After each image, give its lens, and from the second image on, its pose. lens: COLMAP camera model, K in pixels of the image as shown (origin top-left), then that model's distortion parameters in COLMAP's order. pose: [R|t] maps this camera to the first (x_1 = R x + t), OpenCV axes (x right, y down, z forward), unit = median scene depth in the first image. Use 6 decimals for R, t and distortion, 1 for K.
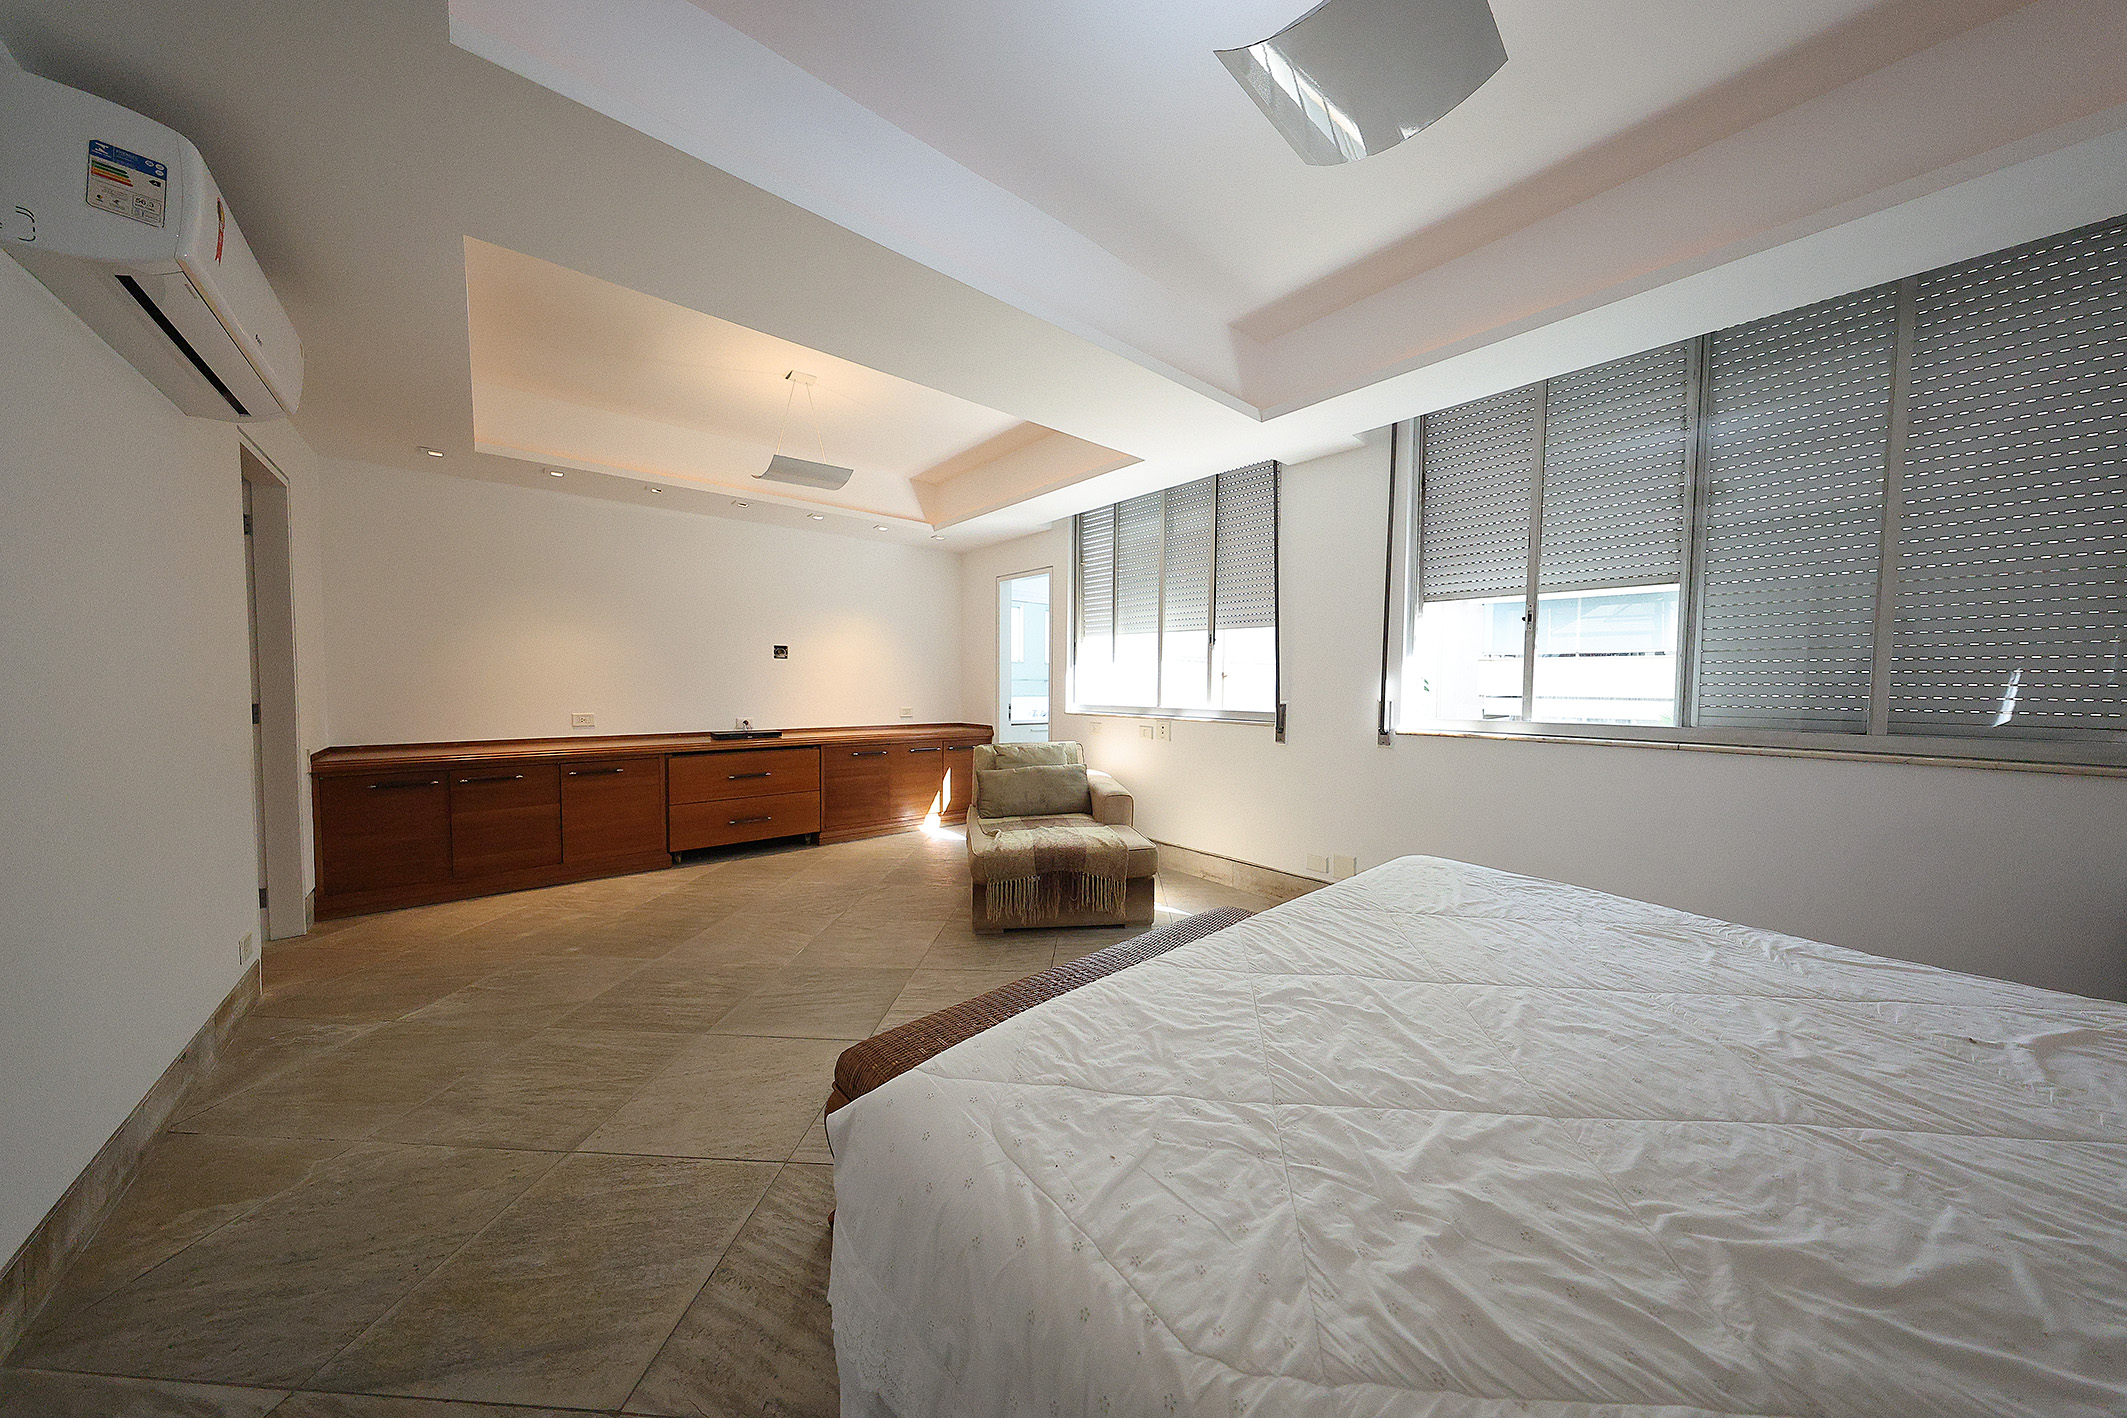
lens RADIAL K [[661.9, 0, 1061.8], [0, 661.9, 711.9], [0, 0, 1]] dist [0.000553, -0.000471]
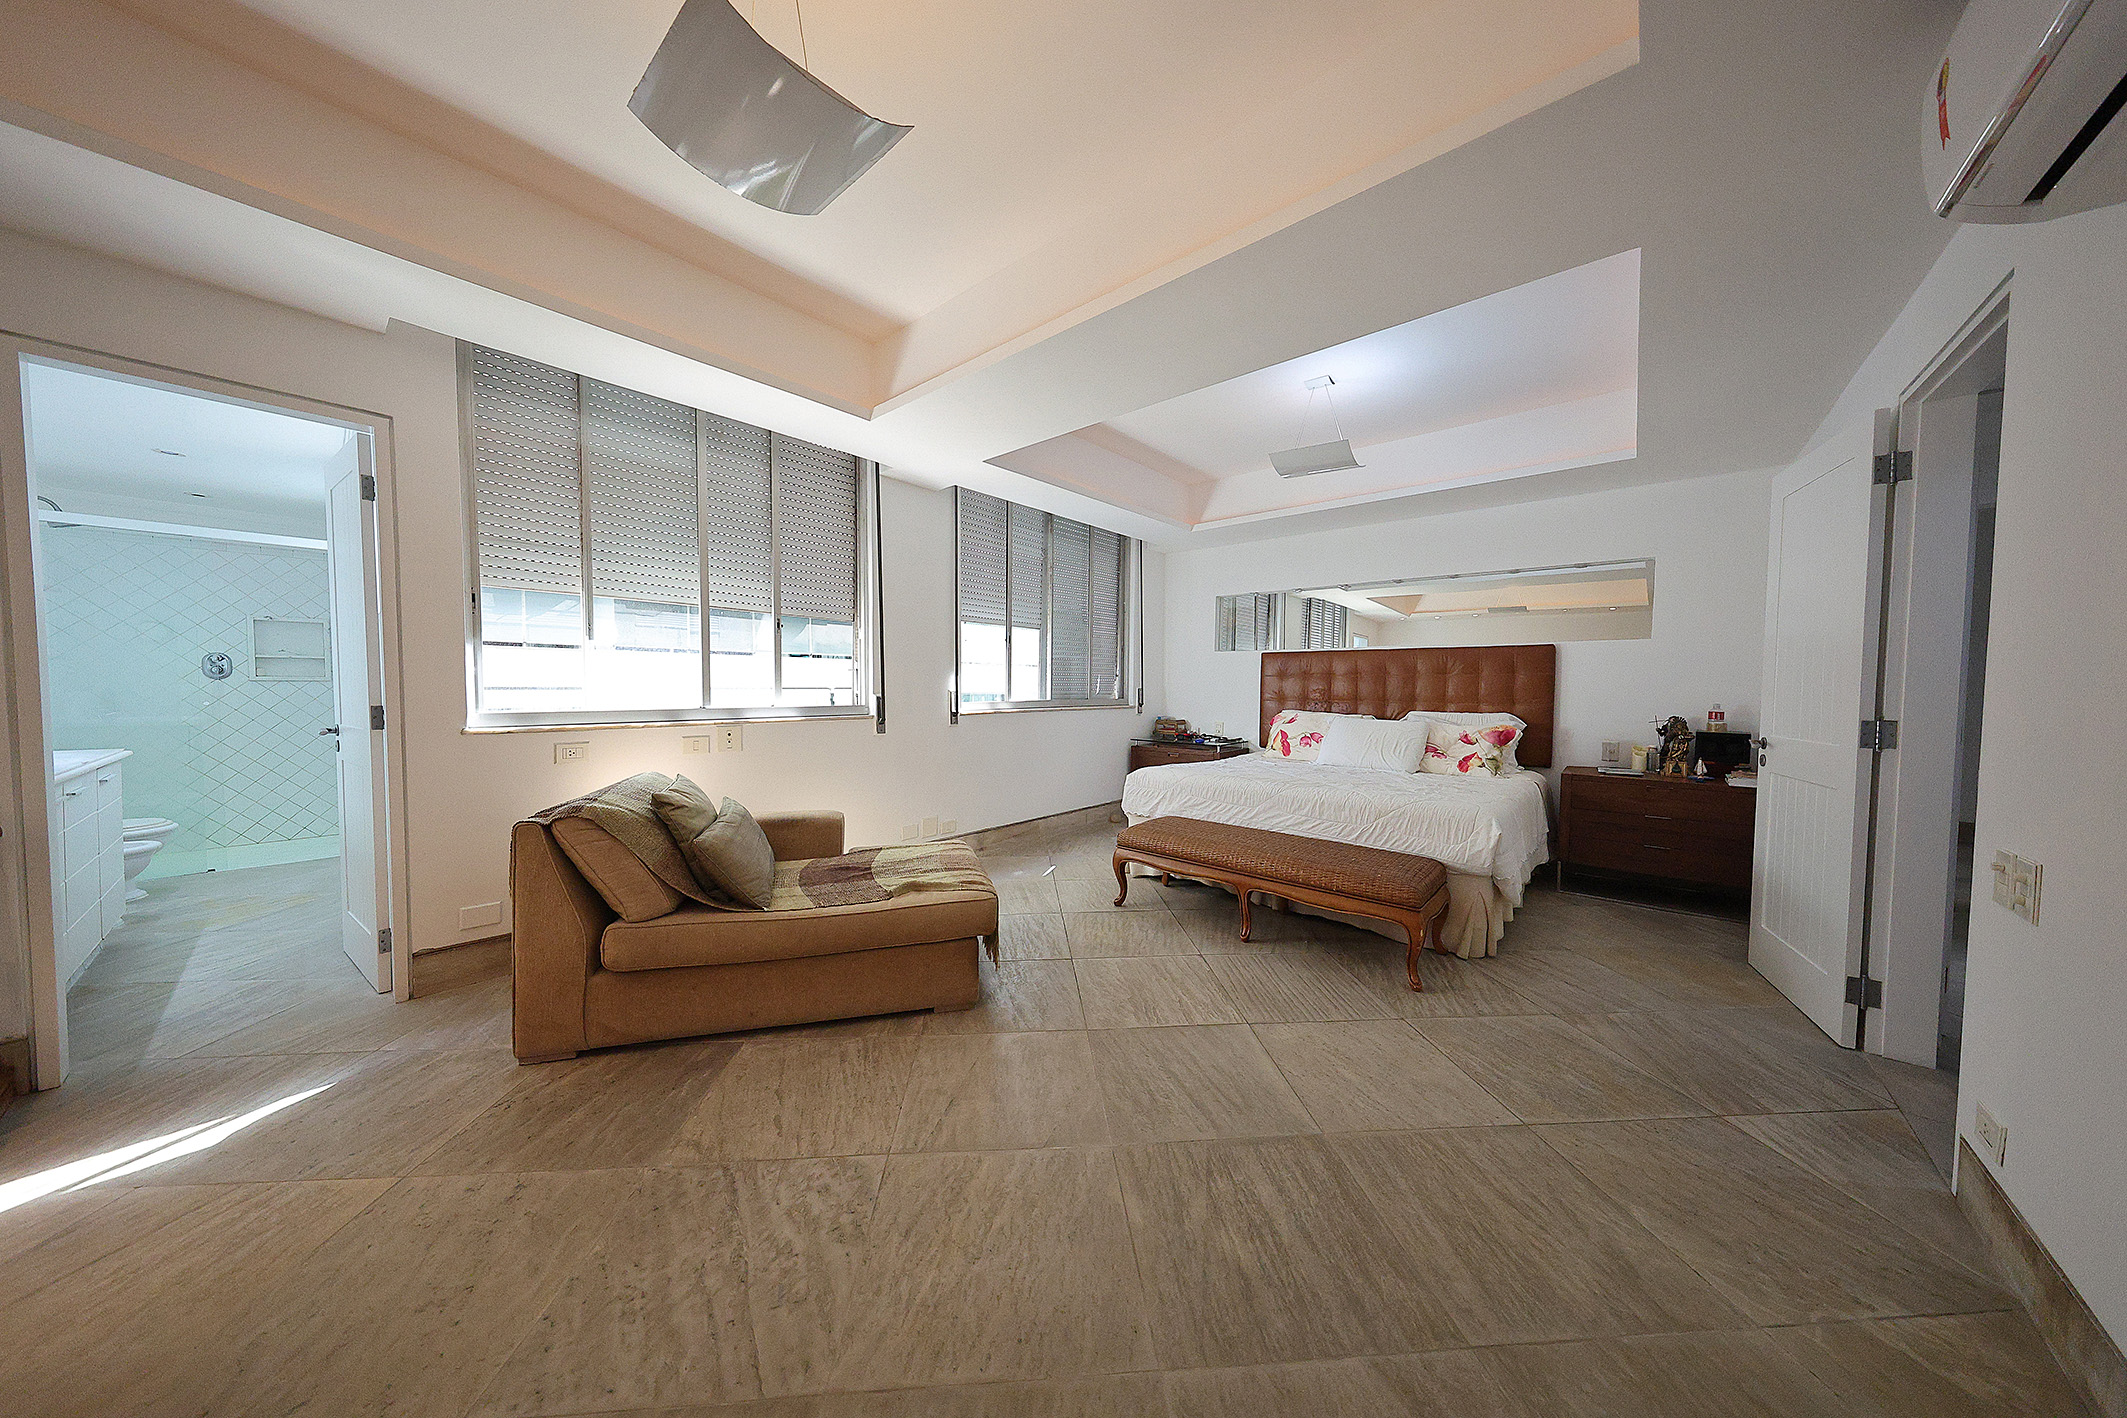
lens RADIAL K [[661.9, 0, 1063.9], [0, 661.9, 708.5], [0, 0, 1]] dist [0.000553, -0.000471]
pose [[-0.141973, -0.046765, 0.988765, -0.765355], [0.032824, 0.998112, 0.051920, -0.038925], [-0.989326, 0.039827, -0.140169, 0.856979]]
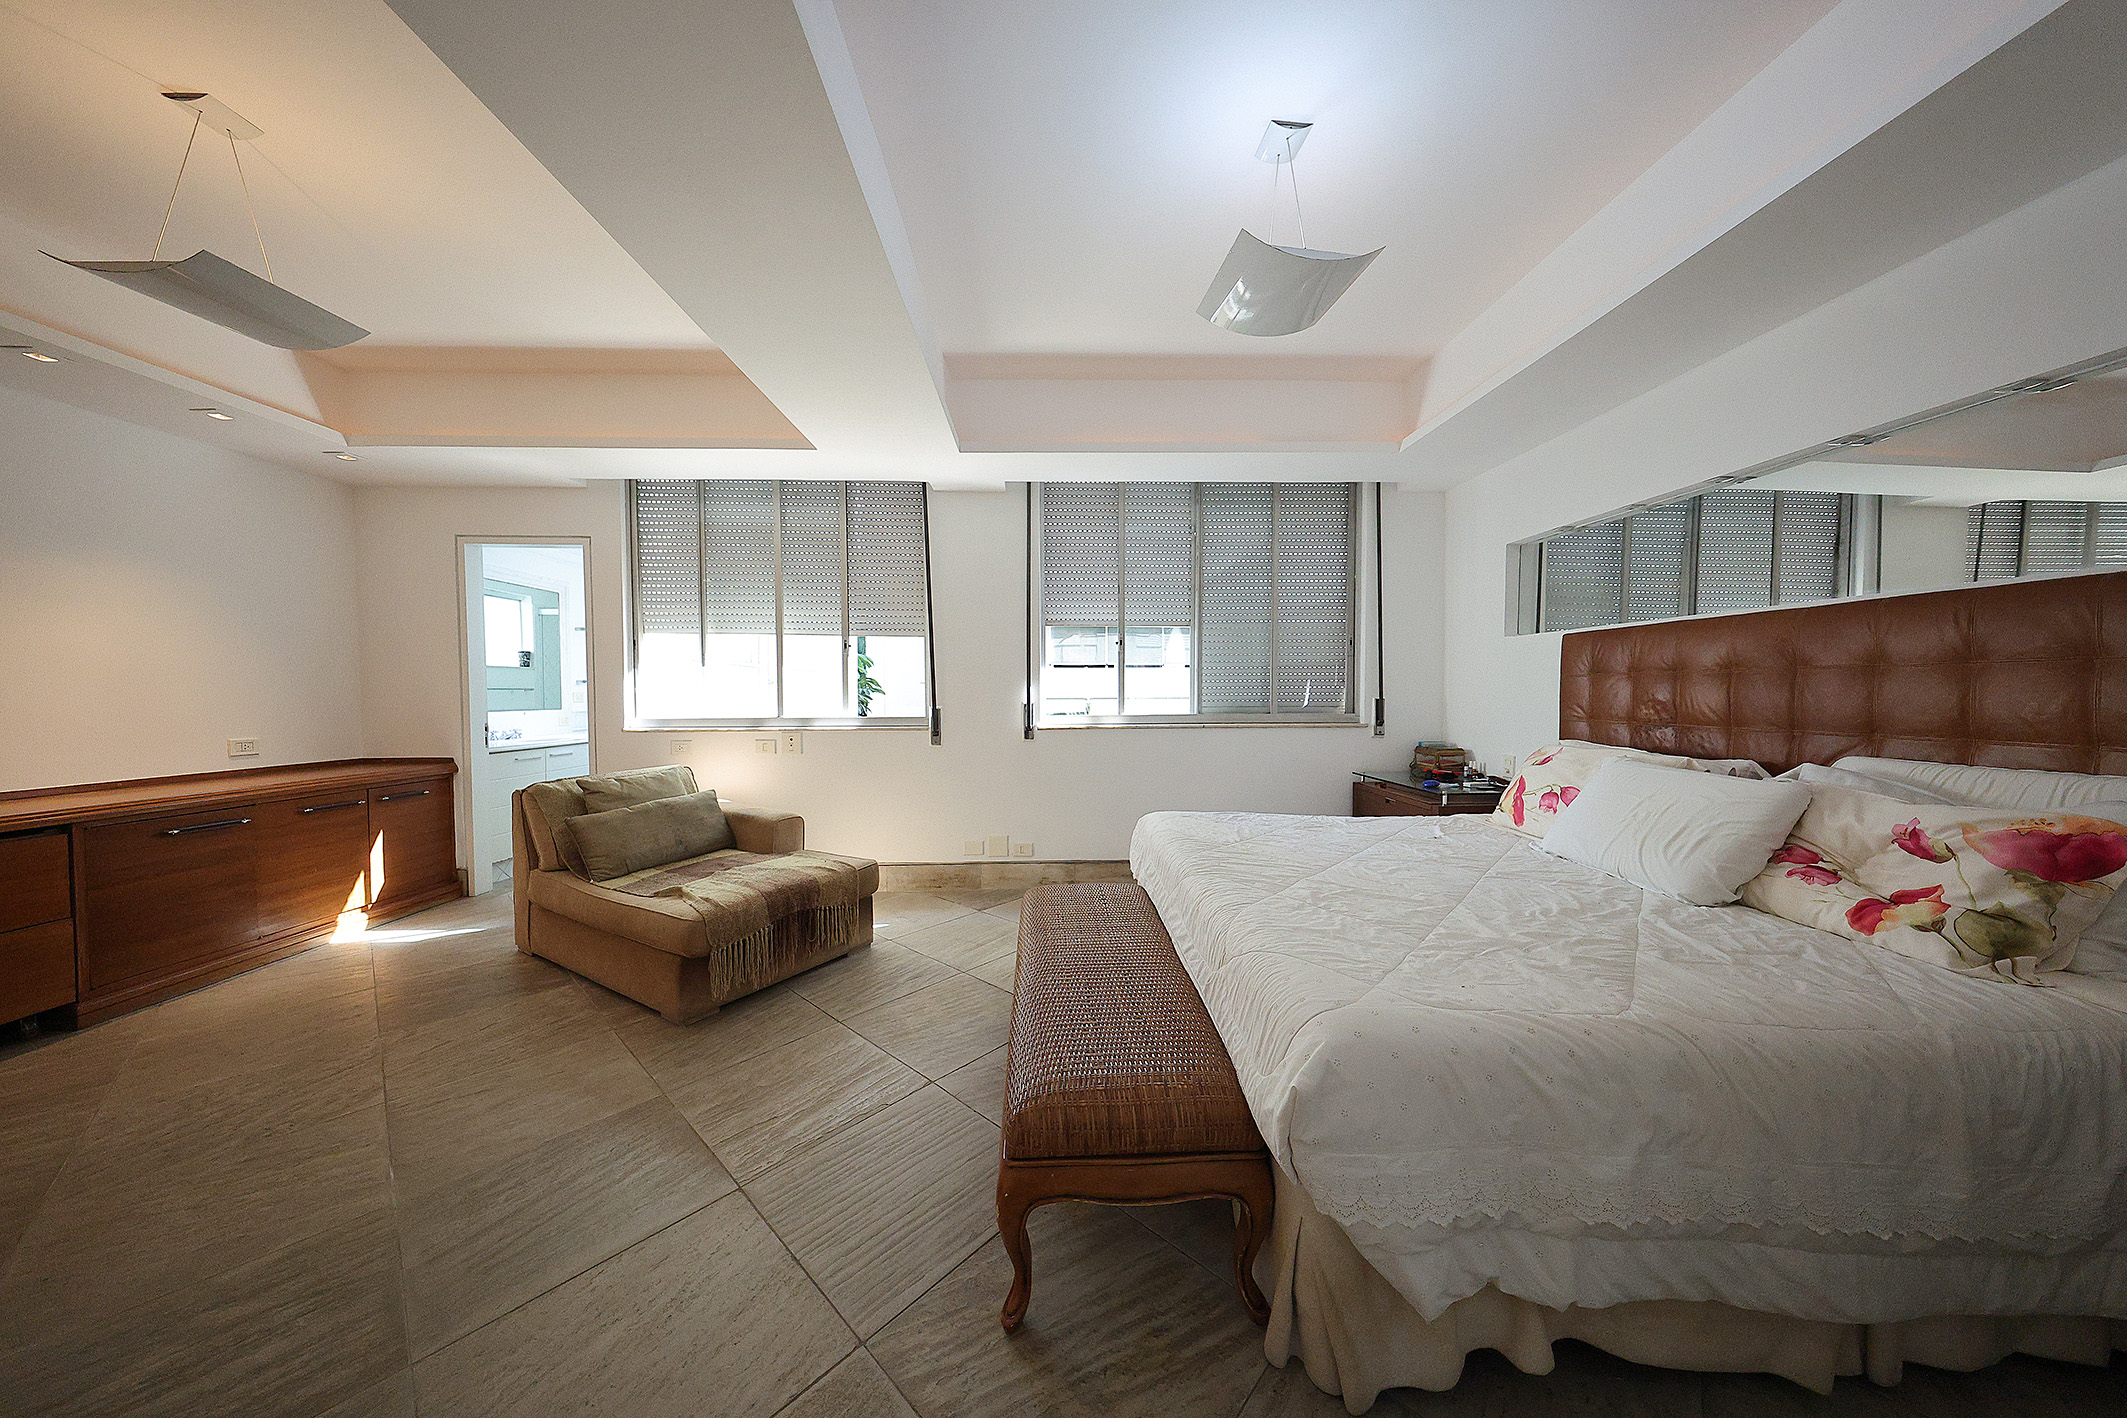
lens RADIAL K [[661.9, 0, 1069.0], [0, 661.9, 709.3], [0, 0, 1]] dist [0.000553, -0.000471]
pose [[0.627632, -0.033267, 0.777799, -0.371709], [0.042543, 0.999059, 0.008402, -0.011440], [-0.777347, 0.027816, 0.628457, 0.151361]]
